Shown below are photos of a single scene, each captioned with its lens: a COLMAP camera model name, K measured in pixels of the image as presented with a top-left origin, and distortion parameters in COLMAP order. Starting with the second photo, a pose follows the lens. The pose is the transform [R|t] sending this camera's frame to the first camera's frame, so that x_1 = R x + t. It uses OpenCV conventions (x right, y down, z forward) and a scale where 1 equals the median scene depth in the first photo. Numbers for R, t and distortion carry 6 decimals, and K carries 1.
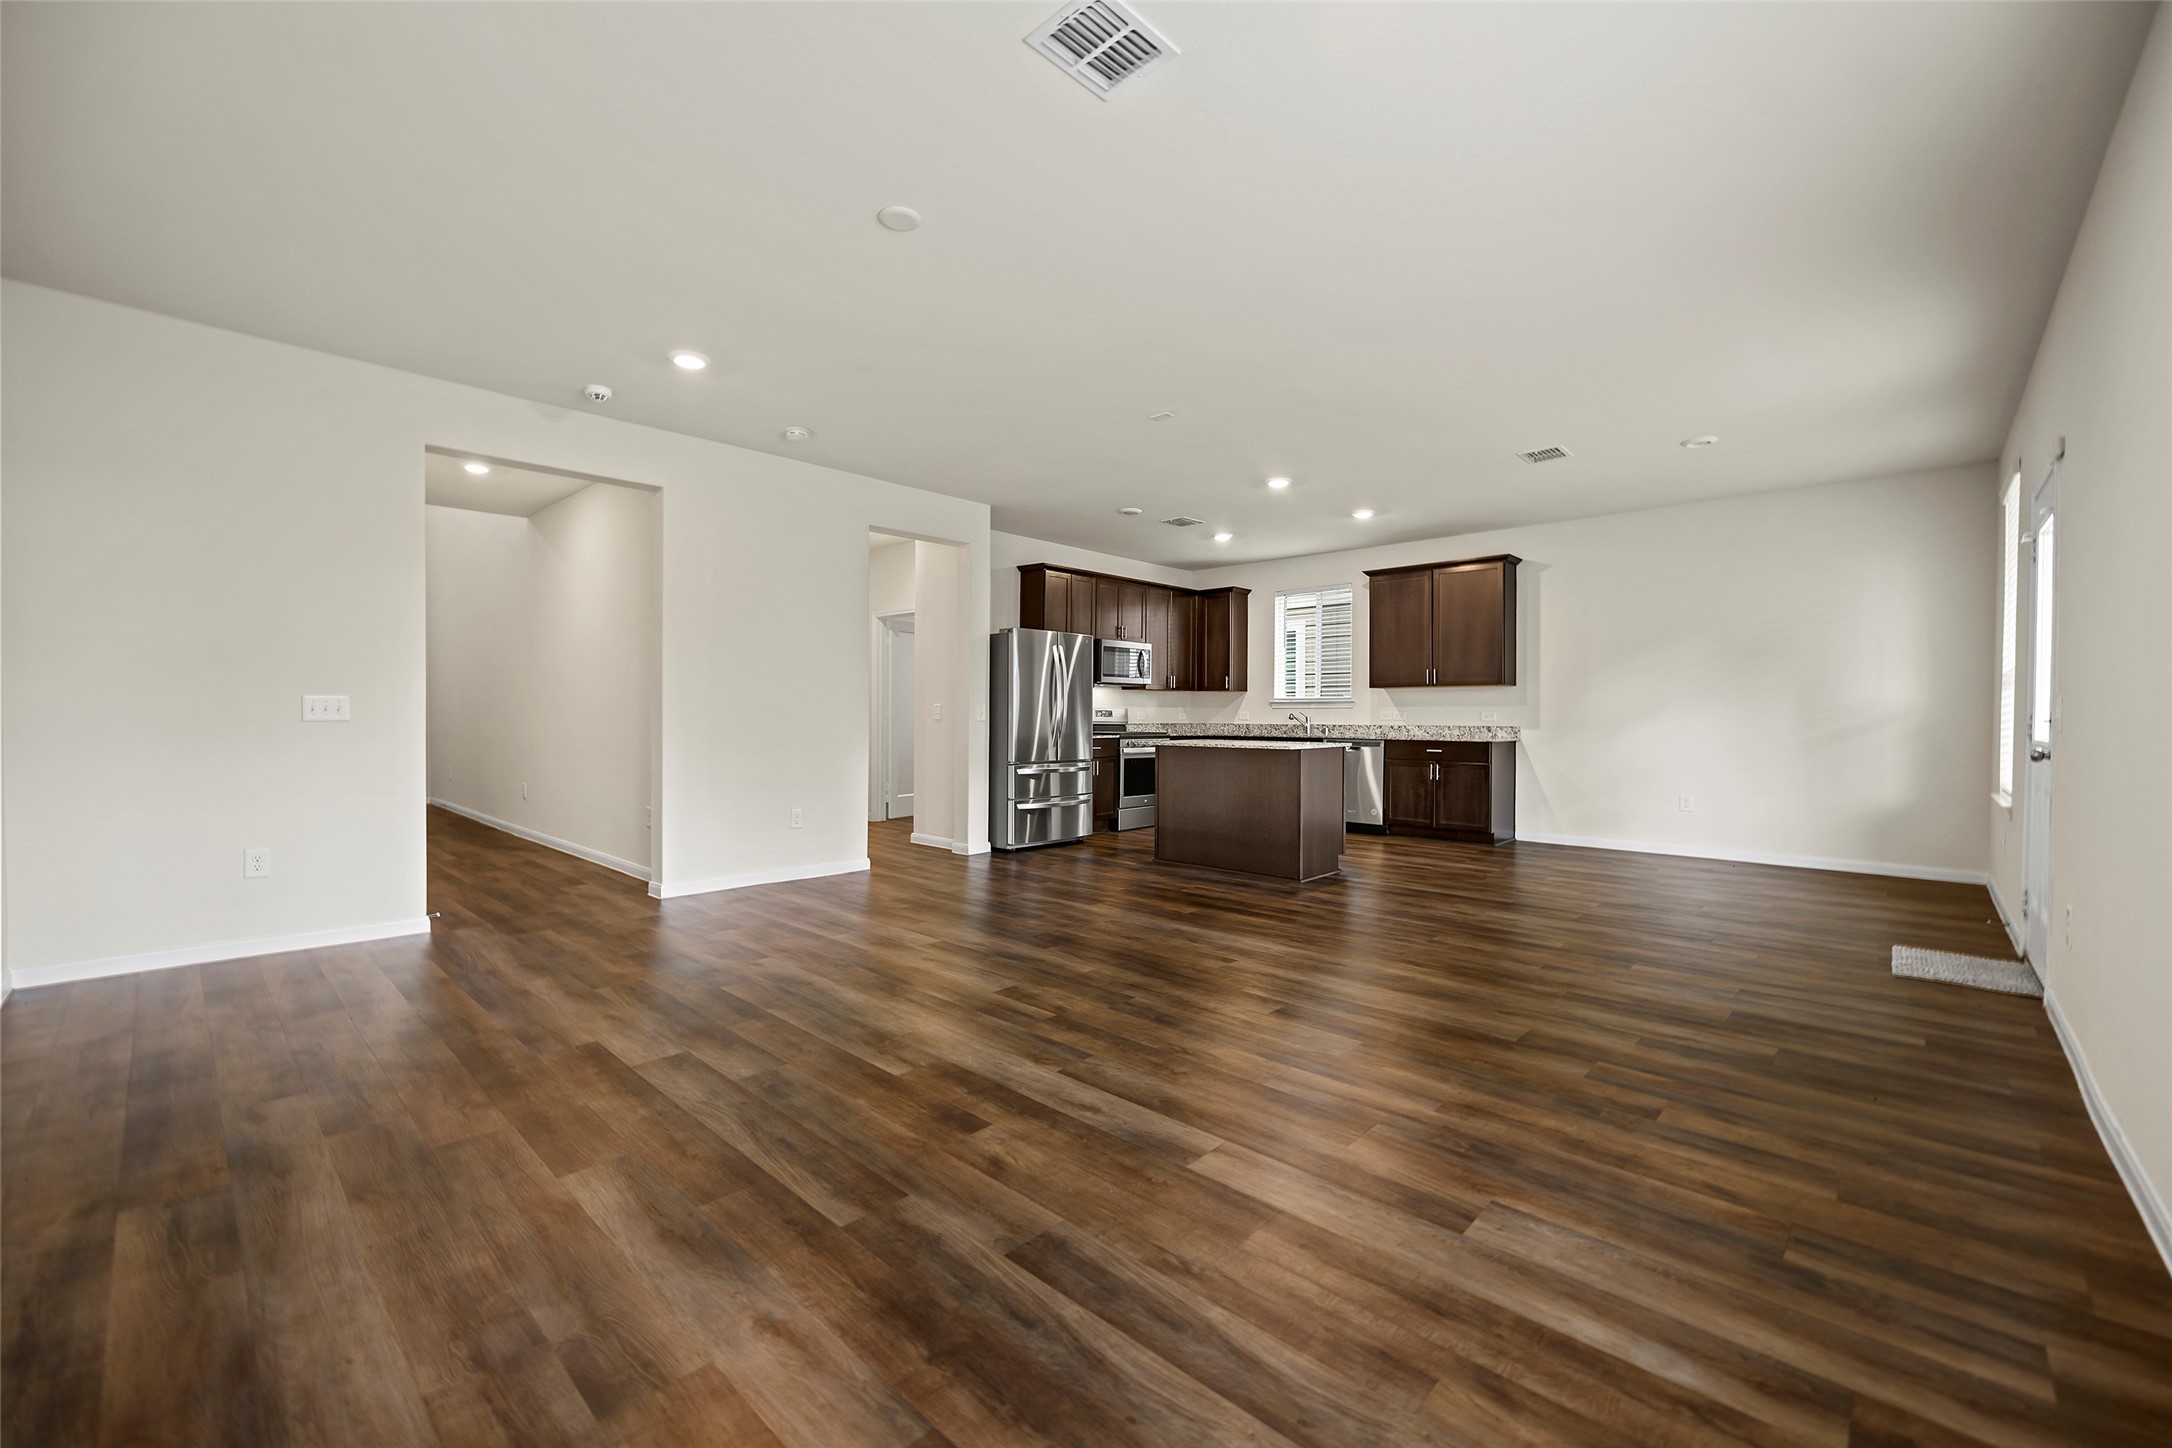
lens RADIAL K [[876.5, 0, 1086.7], [0, 876.5, 716.2], [0, 0, 1]] dist [-0.001906, -0.000068]
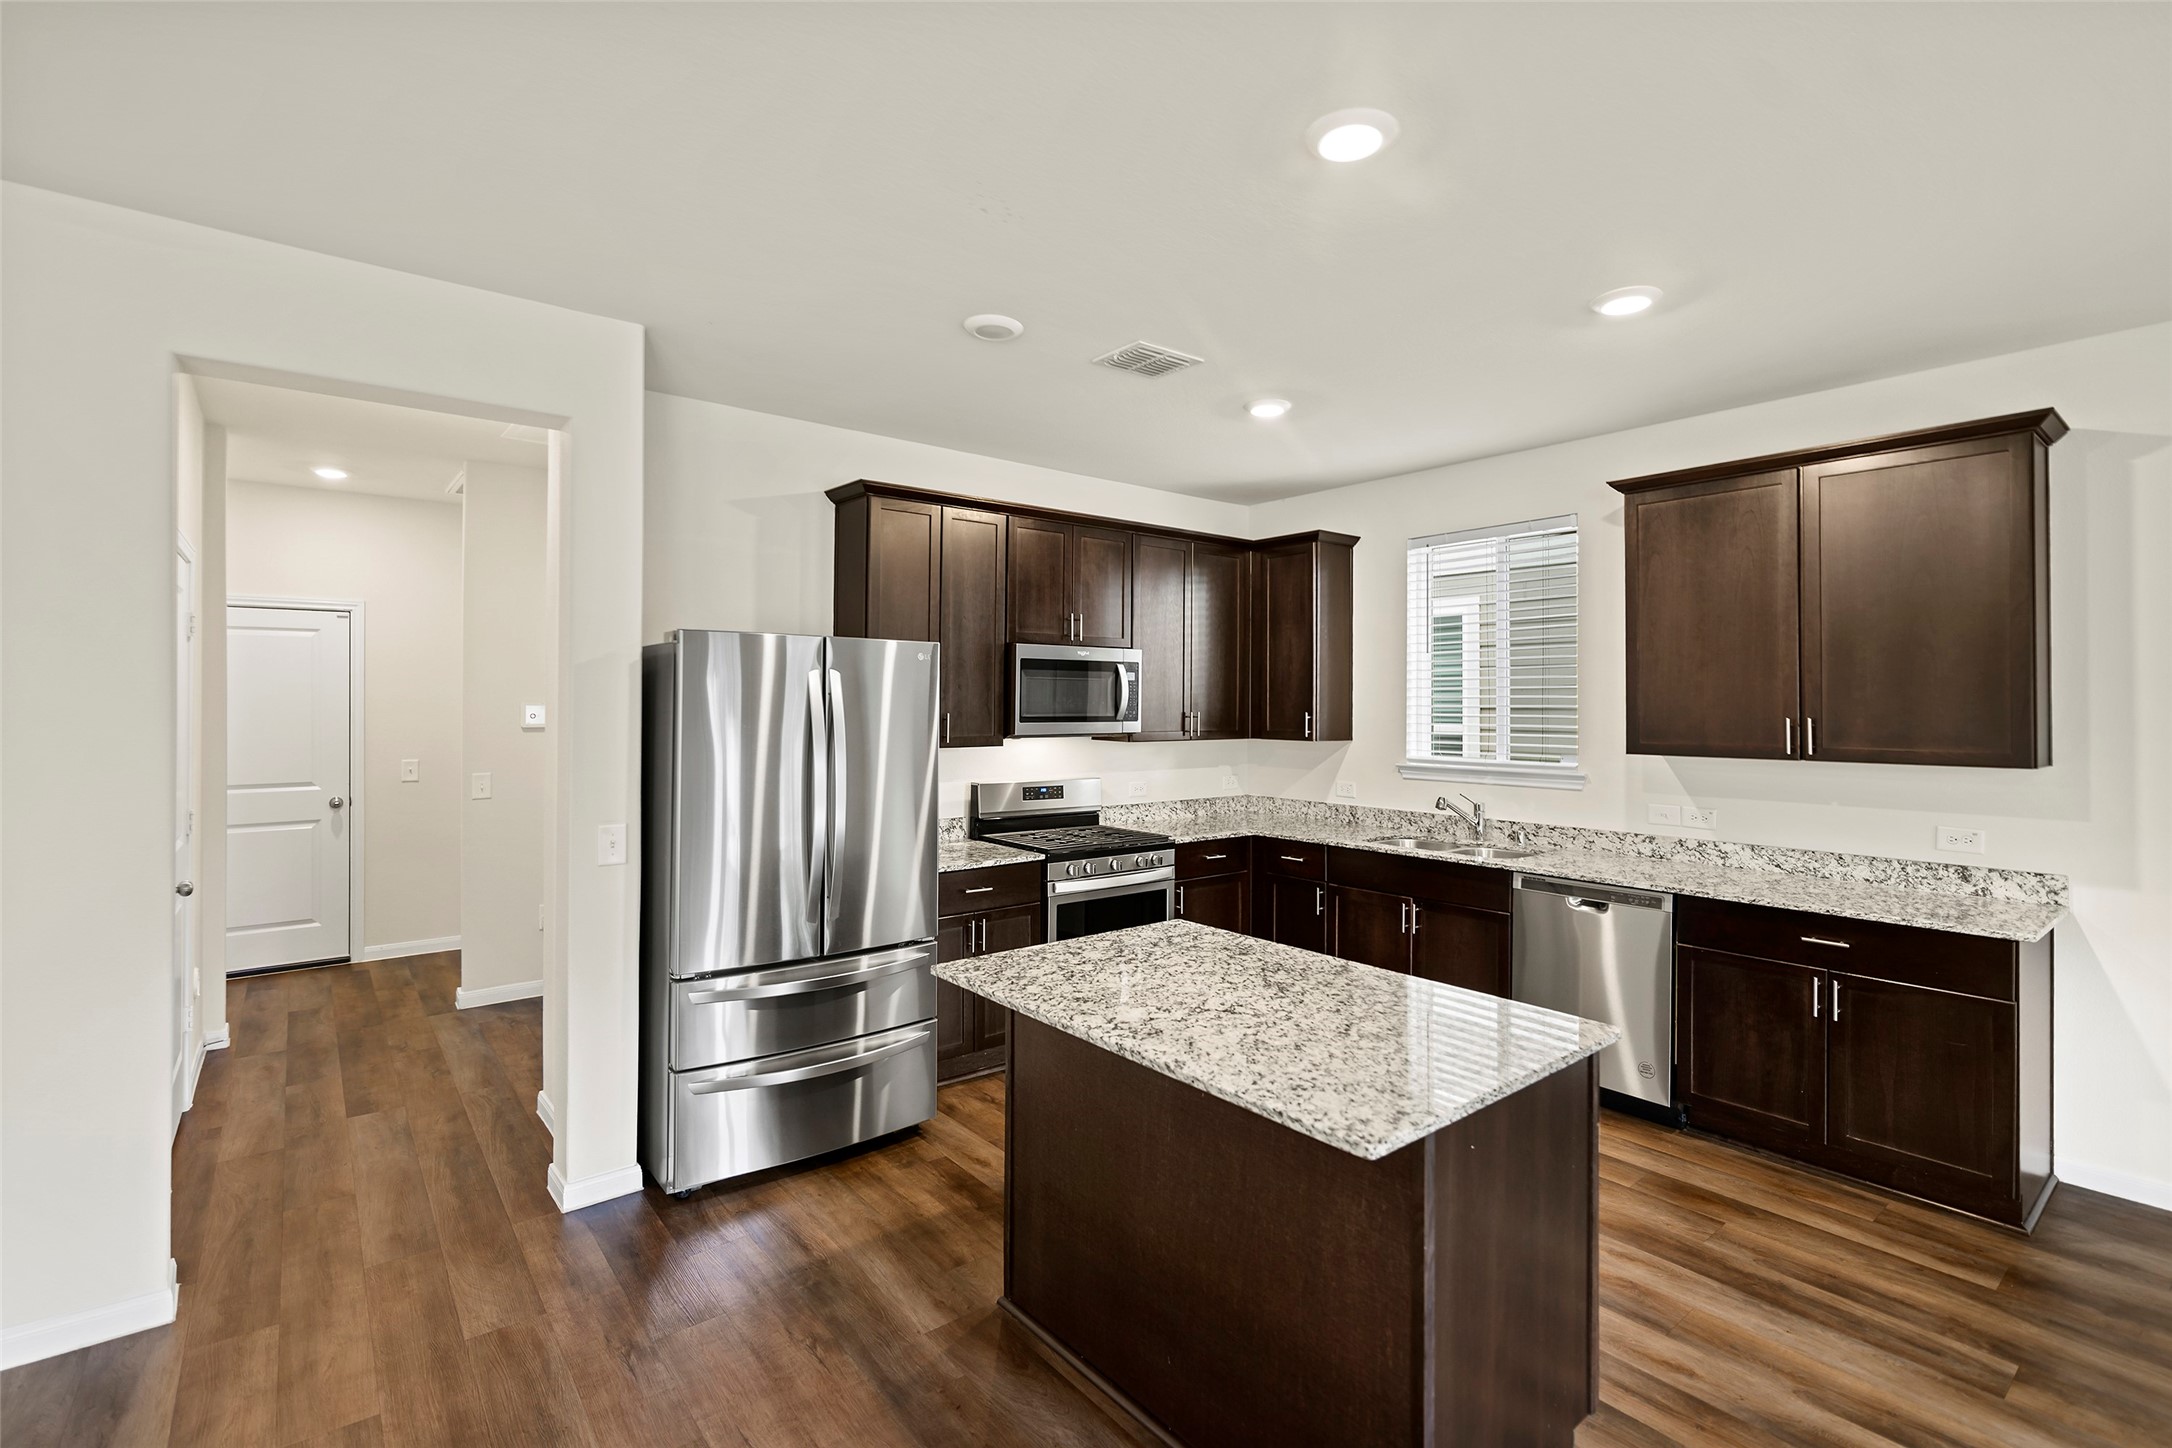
lens RADIAL K [[978.5, 0, 1084.8], [0, 978.5, 695.6], [0, 0, 1]] dist [-0.009495, -0.000762]
pose [[0.989421, -0.000876, -0.145068, 0.178452], [-0.000426, 0.999960, -0.008948, -0.077001], [0.145070, 0.008916, 0.989381, 0.672835]]
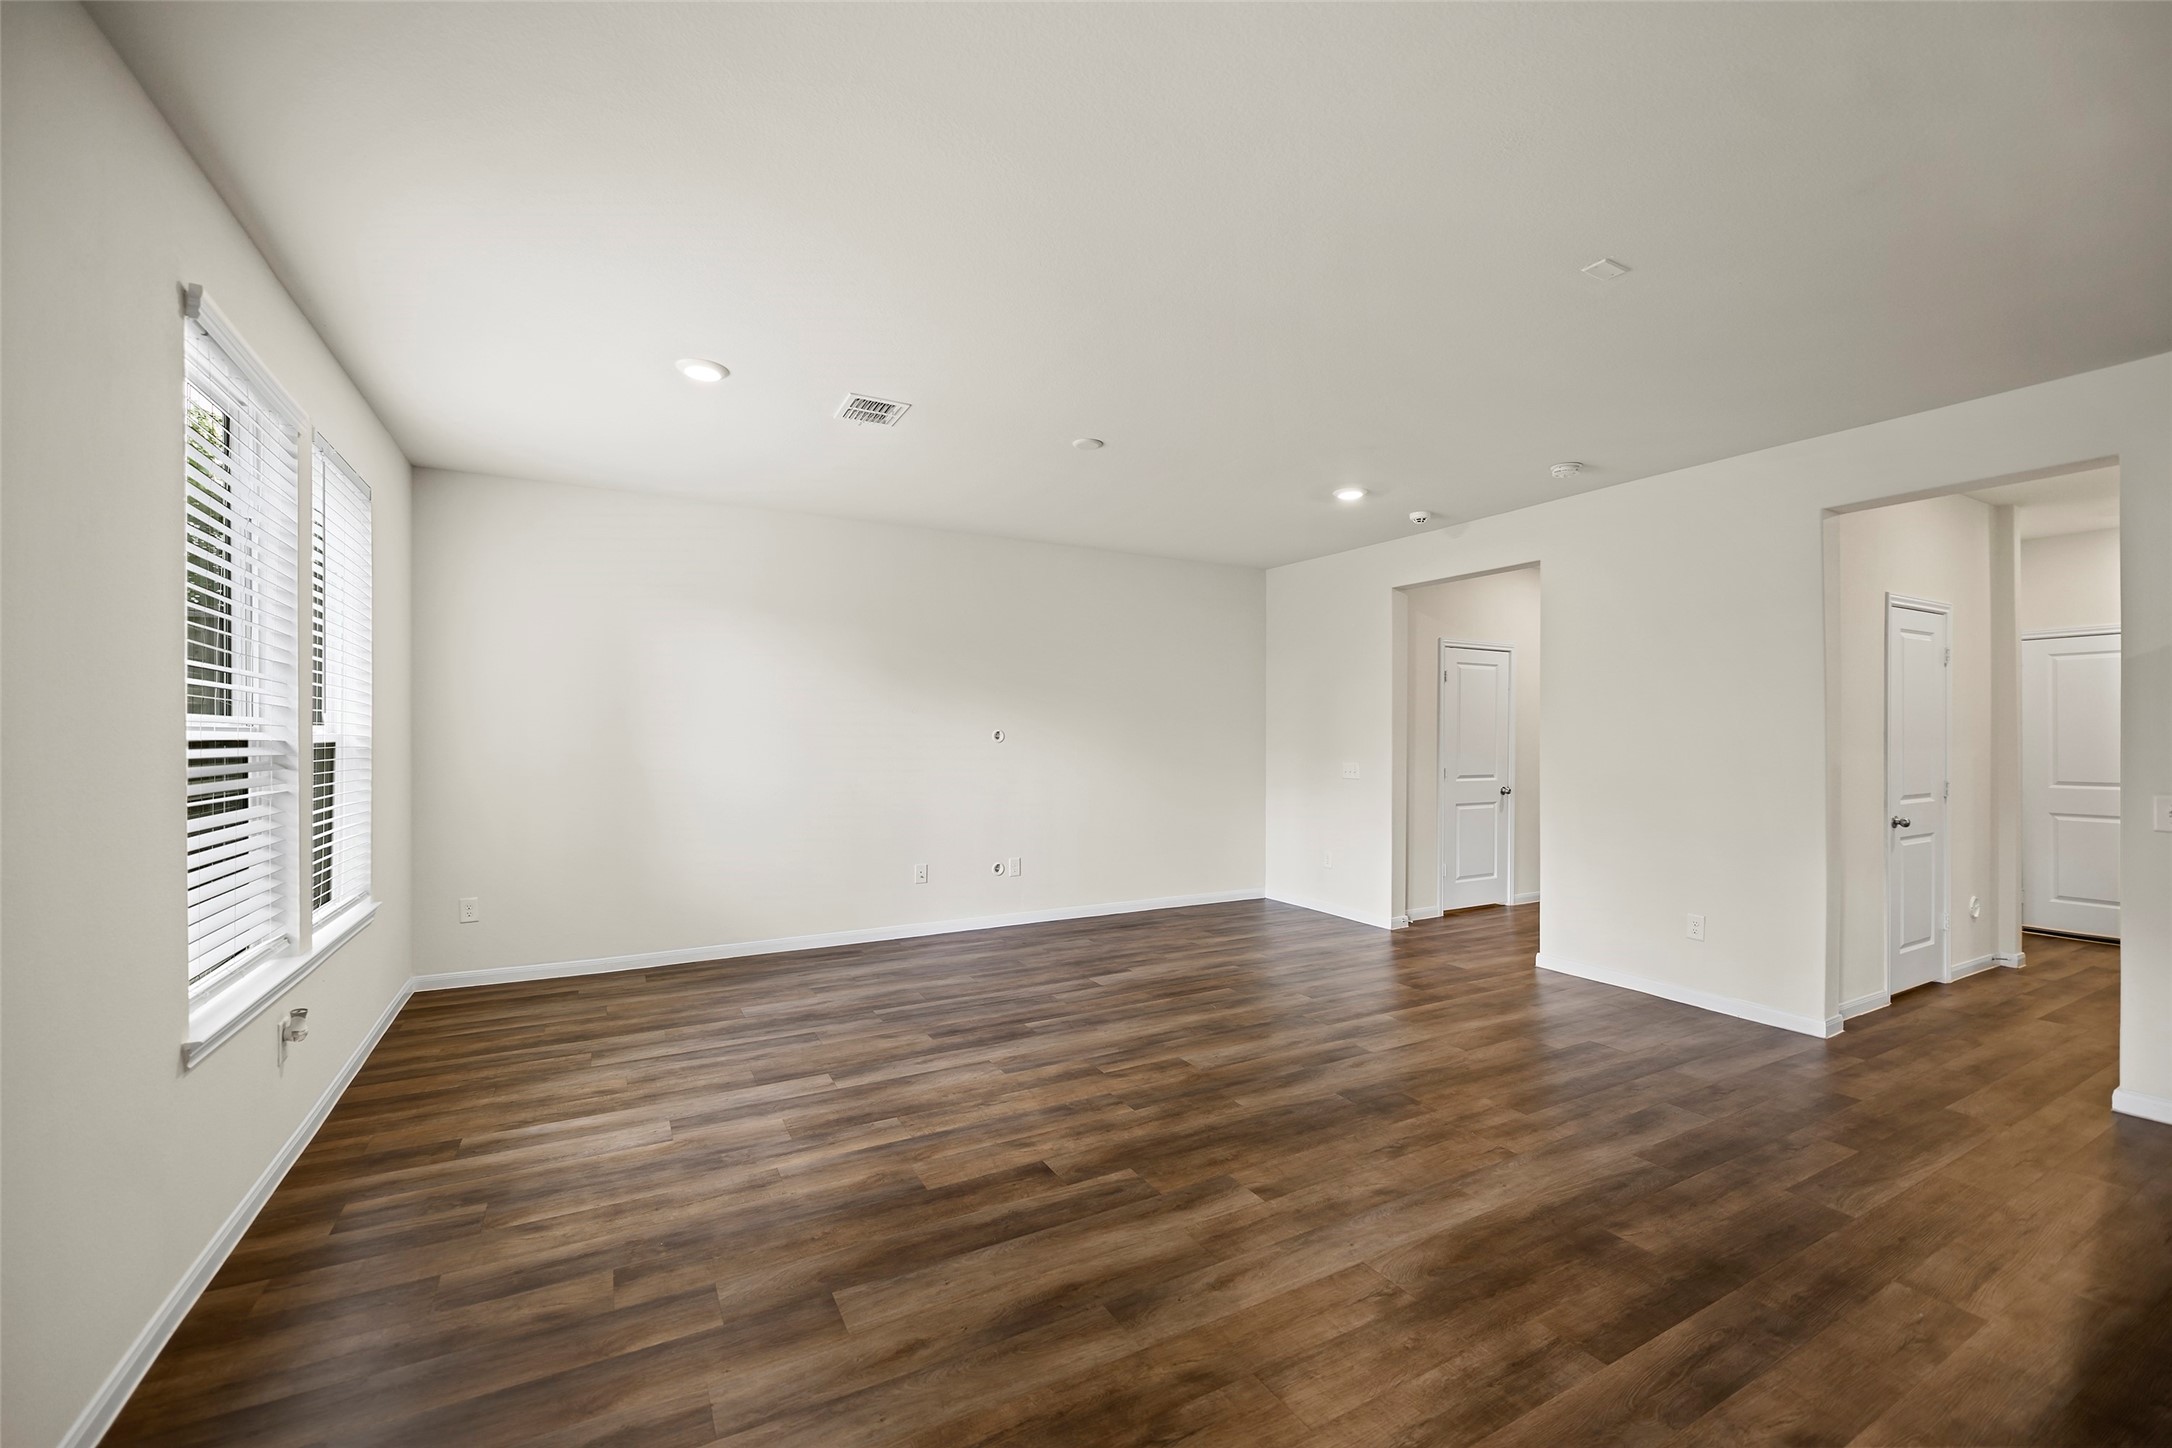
lens RADIAL K [[876.5, 0, 1082.7], [0, 876.5, 733.8], [0, 0, 1]] dist [-0.001906, -0.000068]
pose [[-0.304880, -0.006073, -0.952371, 0.550339], [-0.005941, 0.999972, -0.004475, -0.045070], [0.952372, 0.004294, -0.304908, 0.695567]]
